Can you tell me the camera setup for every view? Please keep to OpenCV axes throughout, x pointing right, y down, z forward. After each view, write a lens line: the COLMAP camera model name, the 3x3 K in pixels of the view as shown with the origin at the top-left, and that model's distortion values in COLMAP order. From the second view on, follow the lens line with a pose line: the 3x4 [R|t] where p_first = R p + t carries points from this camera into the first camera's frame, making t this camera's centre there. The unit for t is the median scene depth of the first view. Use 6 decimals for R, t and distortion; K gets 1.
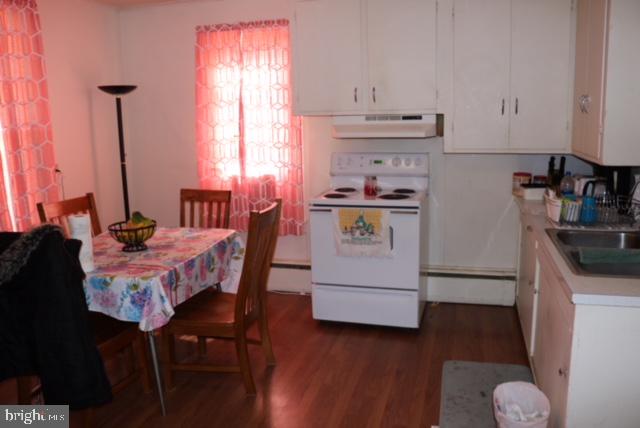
lens RADIAL K [[526.7, 0, 320.0], [0, 526.7, 214.0], [0, 0, 1]] dist [-0.161230, 0.138609]
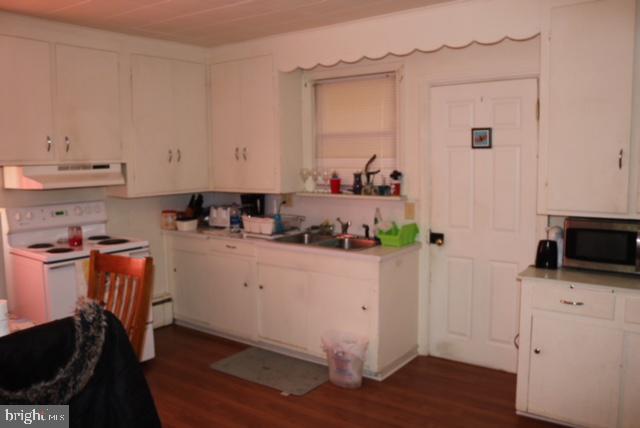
lens RADIAL K [[526.7, 0, 320.0], [0, 526.7, 214.0], [0, 0, 1]] dist [-0.161230, 0.138609]
pose [[0.352260, -0.082046, 0.932299, -0.635754], [0.178274, 0.983793, 0.019218, -0.032517], [-0.918766, 0.159435, 0.361178, 0.236482]]
